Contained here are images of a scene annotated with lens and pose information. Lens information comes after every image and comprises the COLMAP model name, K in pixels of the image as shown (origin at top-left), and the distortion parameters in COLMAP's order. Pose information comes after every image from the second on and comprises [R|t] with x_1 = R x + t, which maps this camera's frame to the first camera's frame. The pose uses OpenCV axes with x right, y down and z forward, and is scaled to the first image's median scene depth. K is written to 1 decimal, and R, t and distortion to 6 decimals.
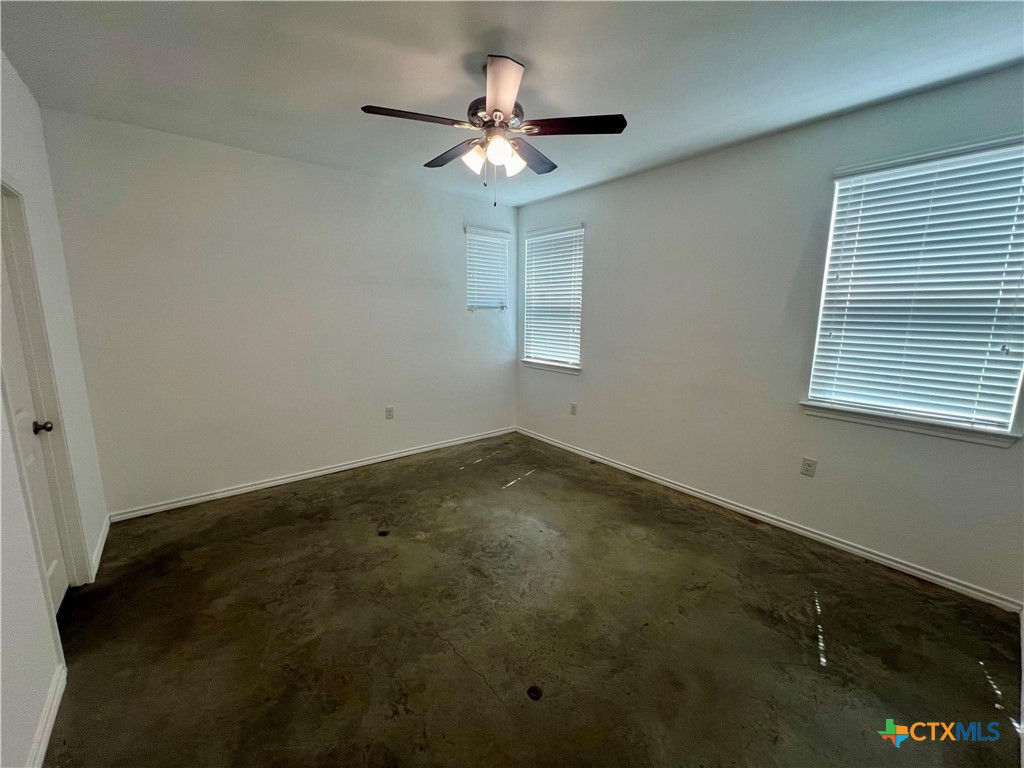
lens RADIAL K [[410.4, 0, 510.4], [0, 410.4, 381.8], [0, 0, 1]] dist [-0.001855, 0.000651]
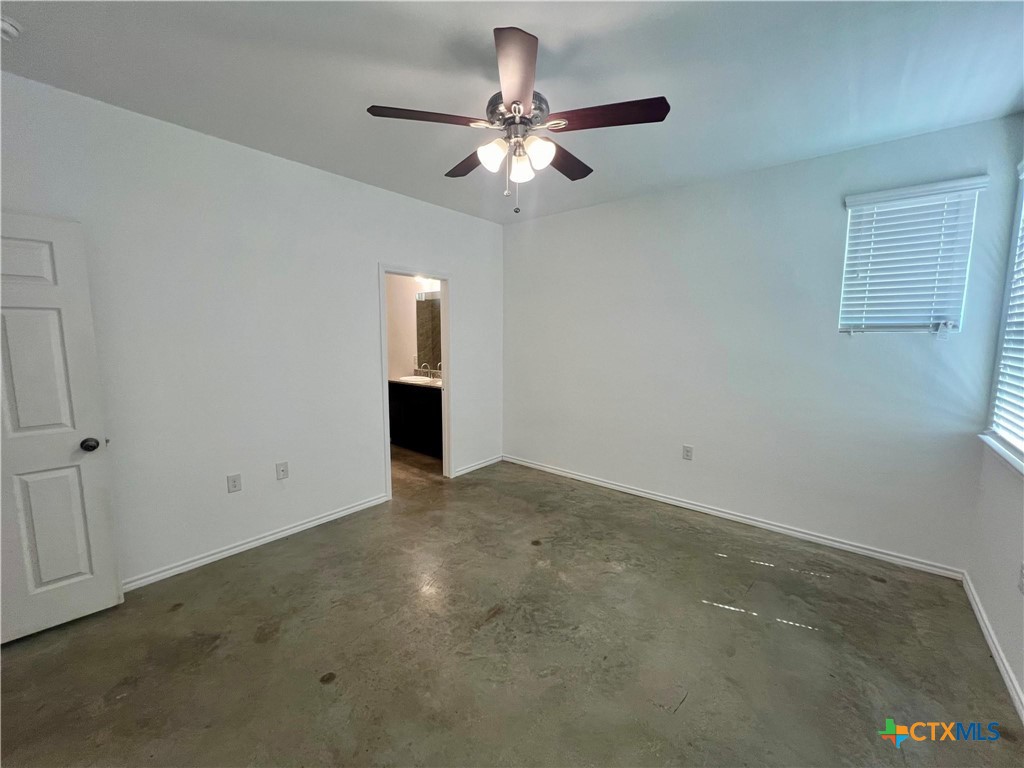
lens RADIAL K [[410.4, 0, 510.4], [0, 410.4, 381.8], [0, 0, 1]] dist [-0.001855, 0.000651]
pose [[0.192042, 0.103821, -0.975880, 0.547506], [-0.169560, 0.982944, 0.071205, -0.081957], [0.966628, 0.151796, 0.206370, 0.546040]]
